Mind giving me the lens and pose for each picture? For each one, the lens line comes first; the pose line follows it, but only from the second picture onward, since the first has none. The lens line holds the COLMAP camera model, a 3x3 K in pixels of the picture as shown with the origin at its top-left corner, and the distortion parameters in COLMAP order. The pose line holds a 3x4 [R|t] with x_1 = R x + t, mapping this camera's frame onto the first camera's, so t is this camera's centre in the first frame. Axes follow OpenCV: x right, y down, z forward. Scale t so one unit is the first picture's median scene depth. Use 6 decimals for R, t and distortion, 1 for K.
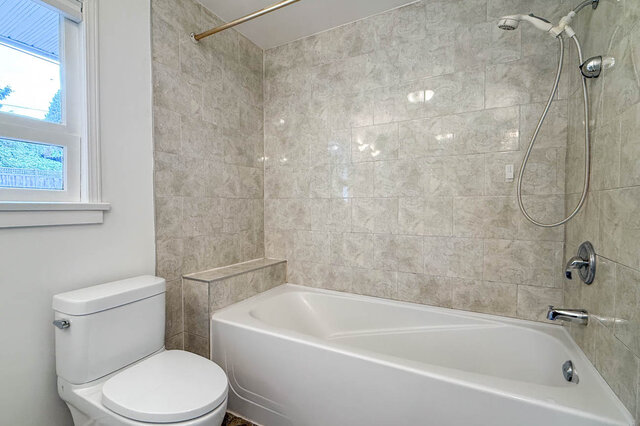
lens RADIAL K [[286.3, 0, 320.0], [0, 286.3, 213.0], [0, 0, 1]] dist [0.001477, -0.000157]
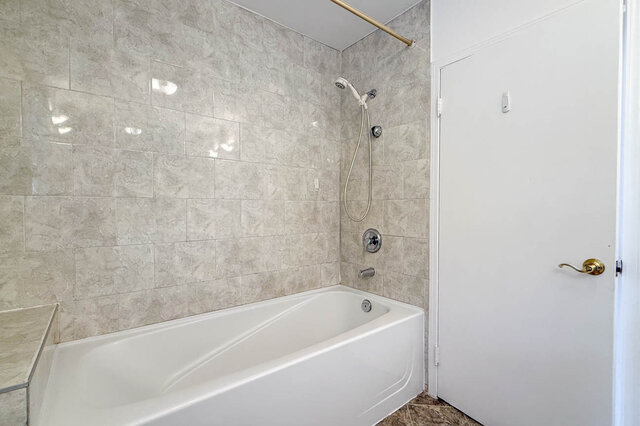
lens RADIAL K [[286.3, 0, 320.0], [0, 286.3, 213.0], [0, 0, 1]] dist [0.001477, -0.000157]
pose [[0.419776, -0.015095, 0.907502, -0.494777], [0.022784, 0.999722, 0.006091, -0.008694], [-0.907342, 0.018119, 0.420003, 0.340116]]
